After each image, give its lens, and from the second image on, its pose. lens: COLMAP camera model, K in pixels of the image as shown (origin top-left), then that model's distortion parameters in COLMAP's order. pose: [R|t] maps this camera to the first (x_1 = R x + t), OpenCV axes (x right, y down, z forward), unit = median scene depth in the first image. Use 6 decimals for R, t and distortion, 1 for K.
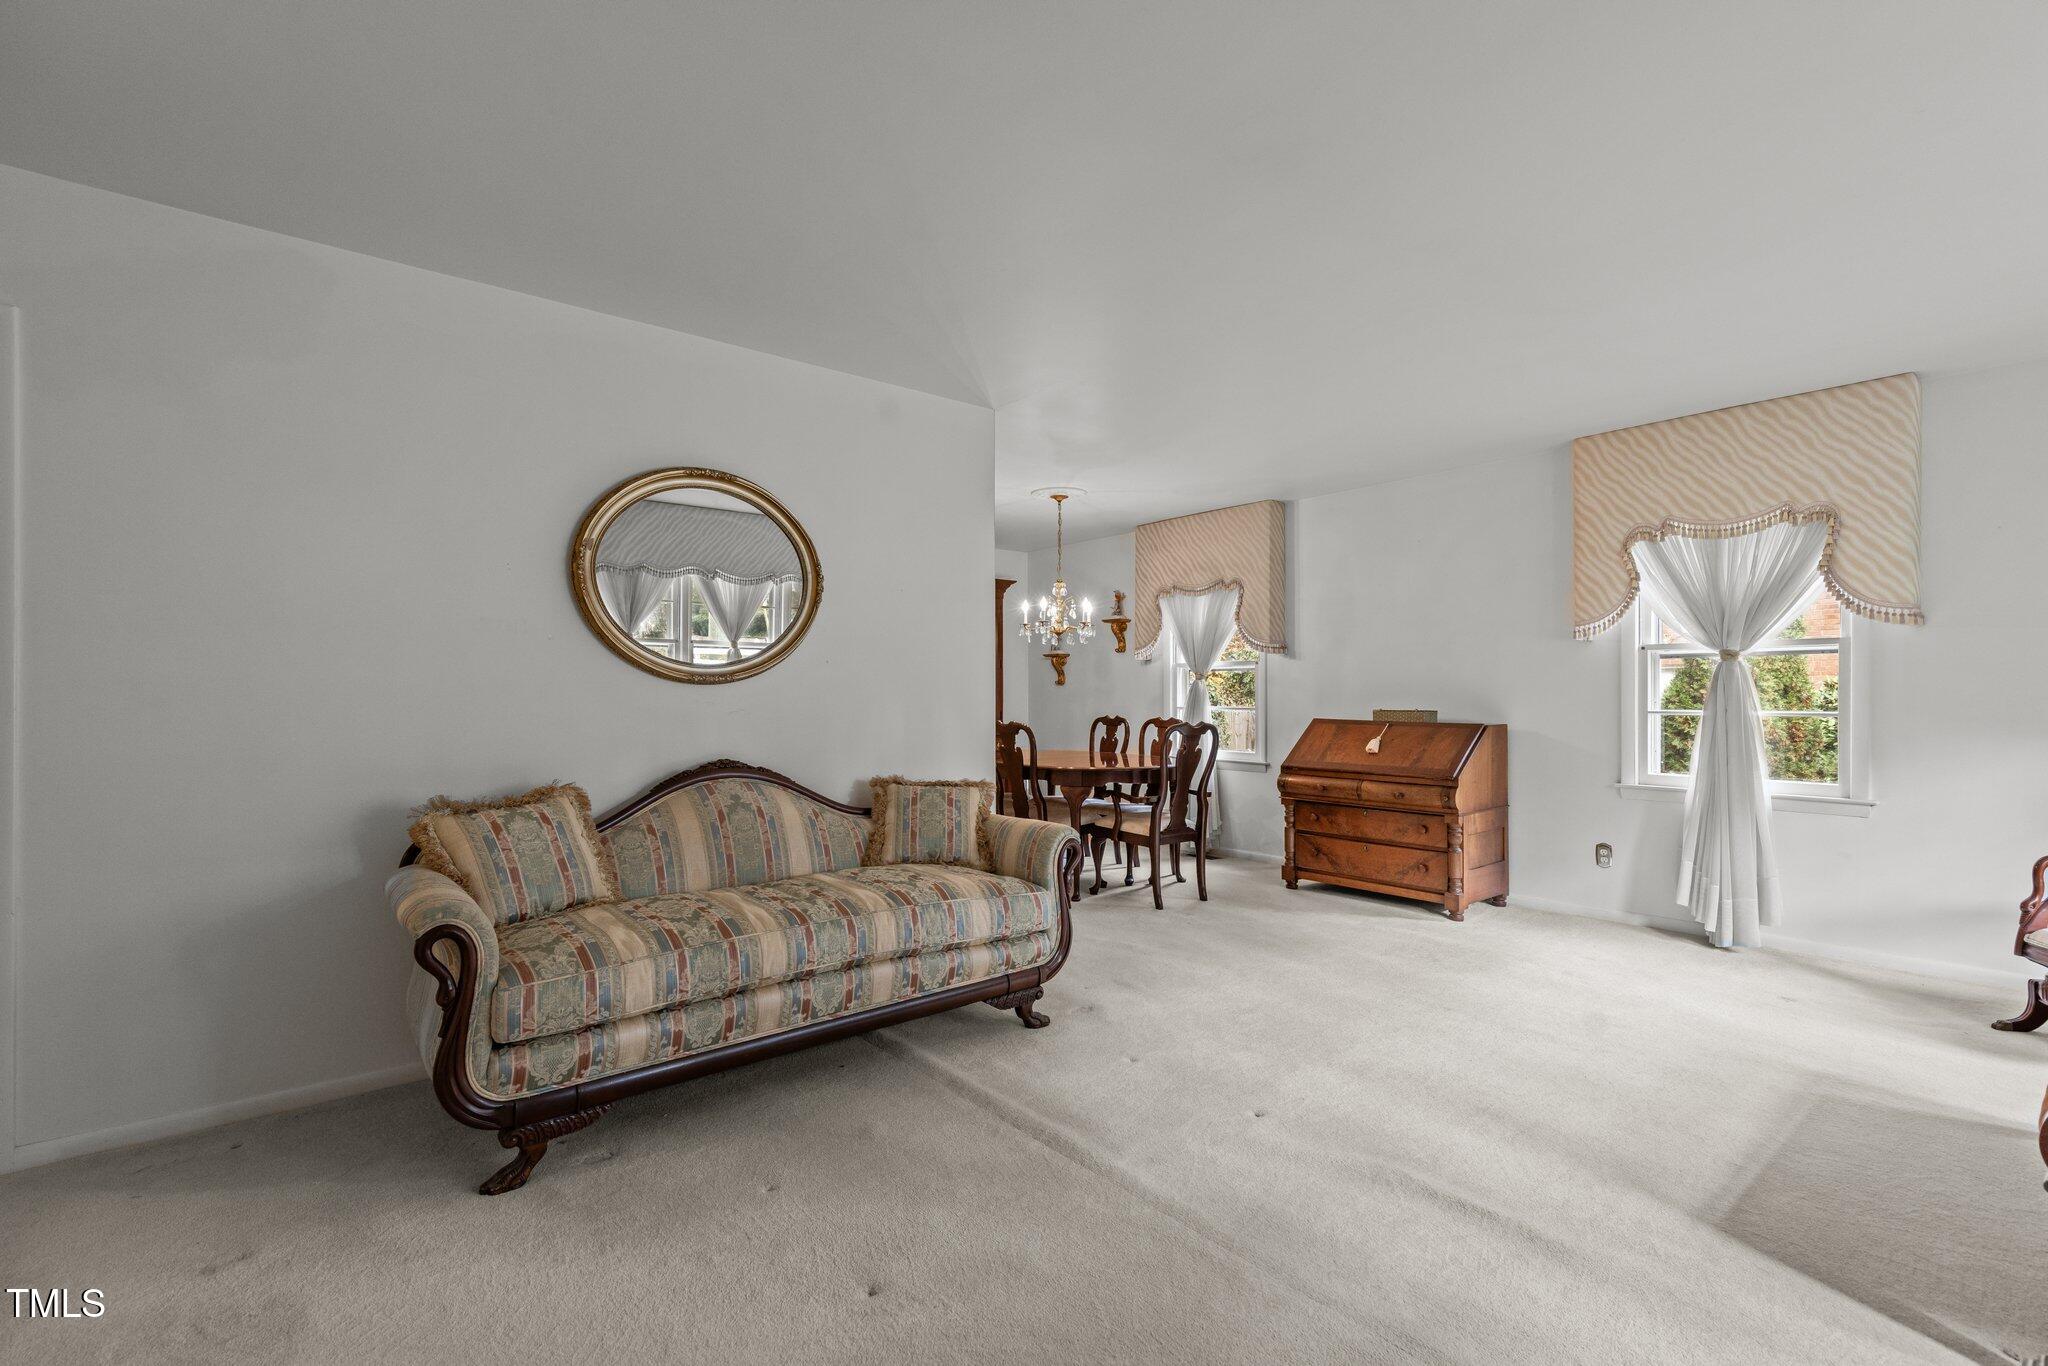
lens RADIAL K [[936.9, 0, 1021.4], [0, 936.9, 695.6], [0, 0, 1]] dist [0.005417, -0.000366]
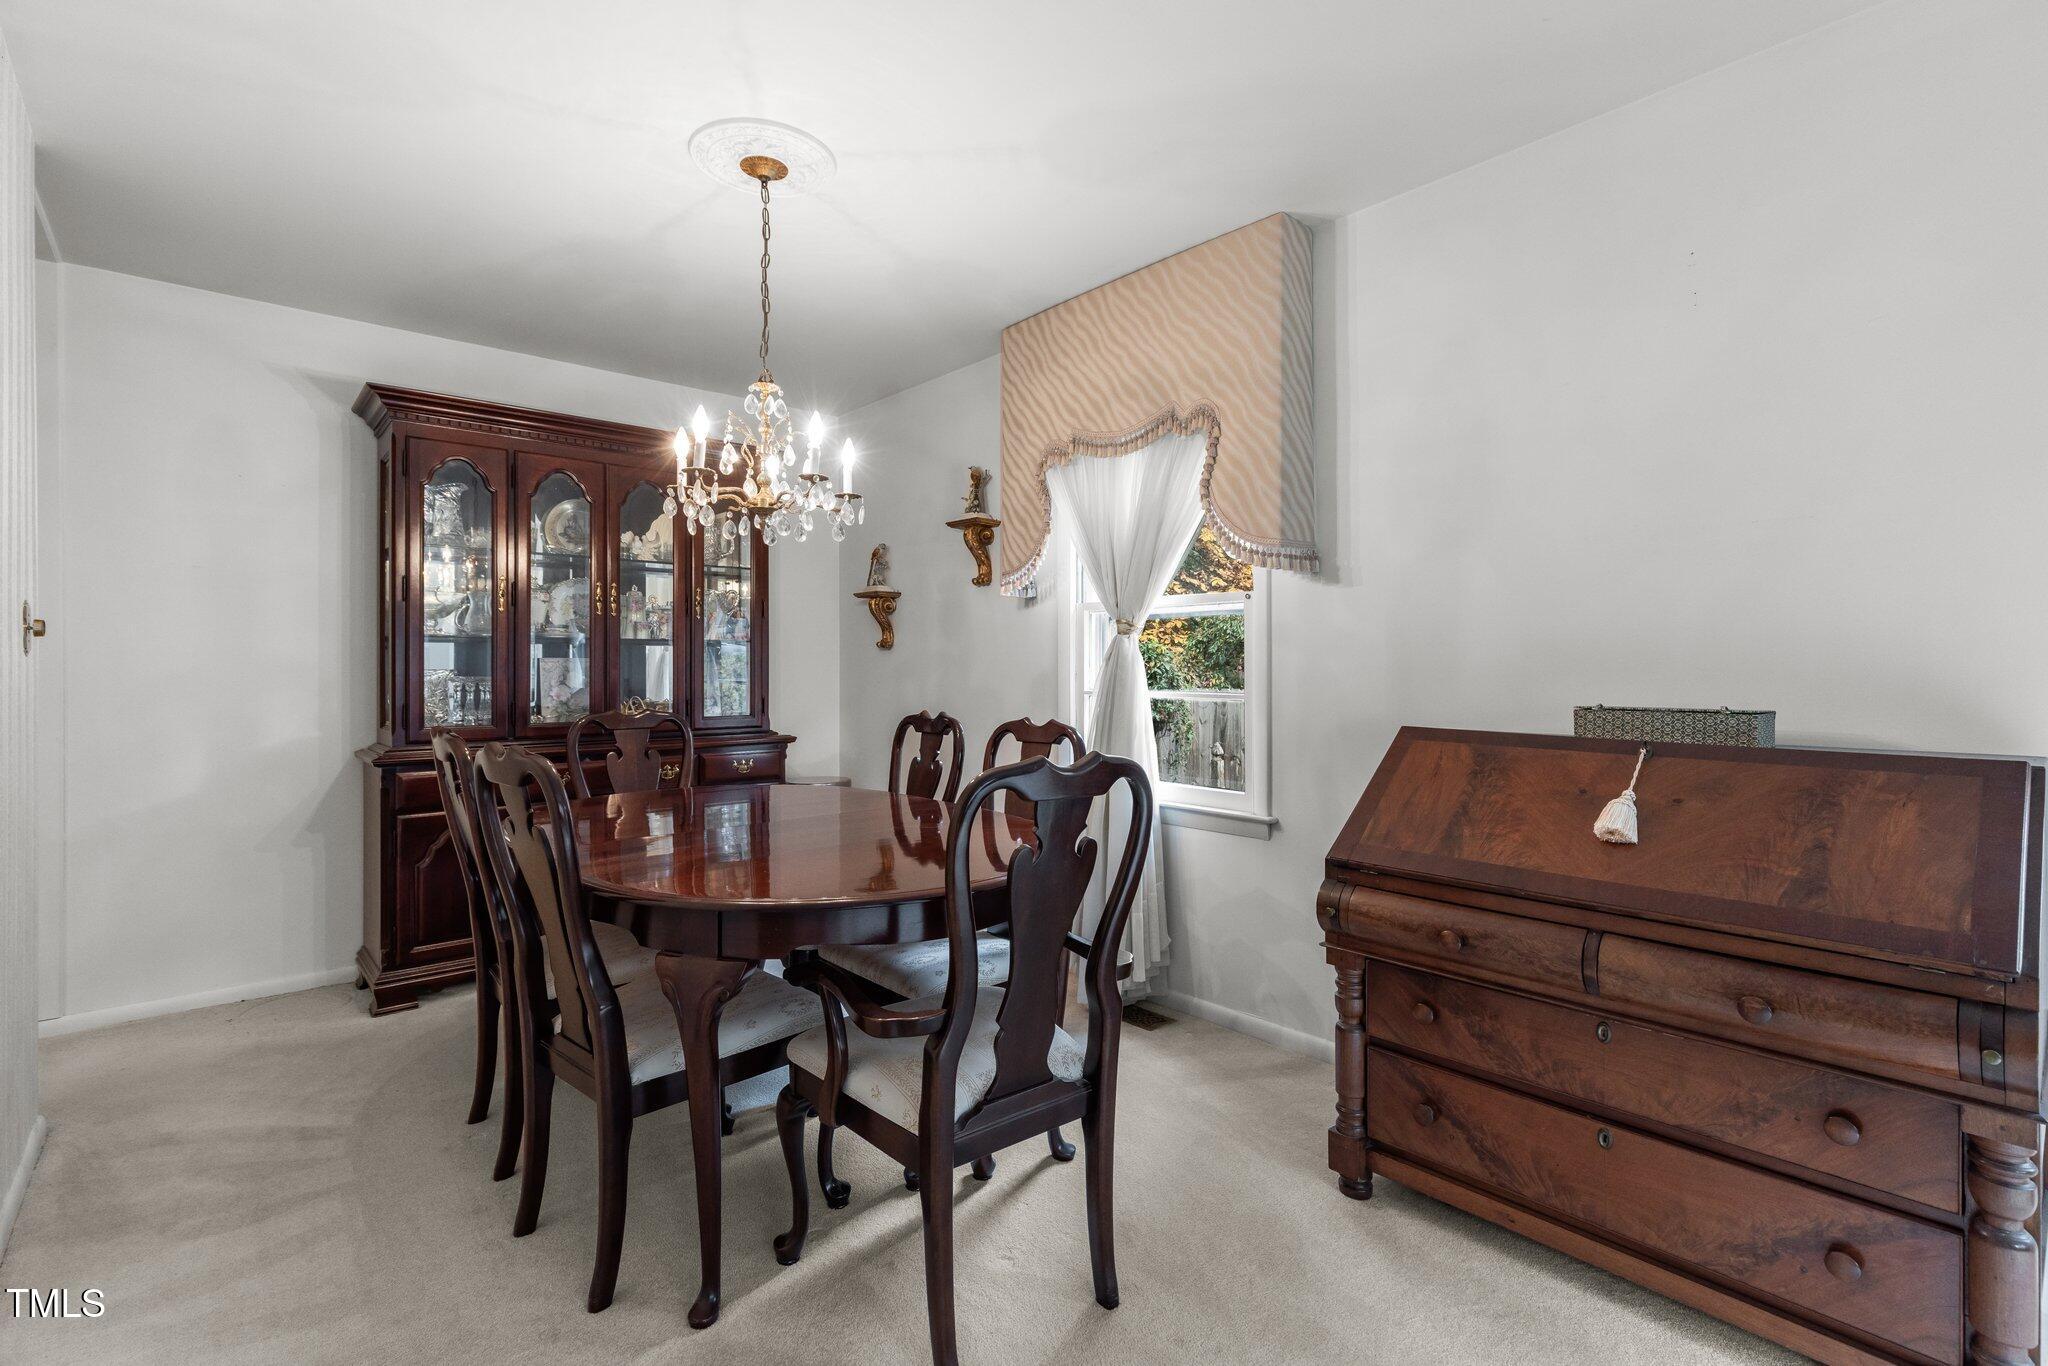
lens RADIAL K [[936.9, 0, 1029.2], [0, 936.9, 670.1], [0, 0, 1]] dist [0.005417, -0.000366]
pose [[0.998927, -0.000035, 0.046314, 0.127555], [-0.000010, 1.000000, 0.000981, 0.000646], [-0.046314, -0.000980, 0.998926, 0.565794]]
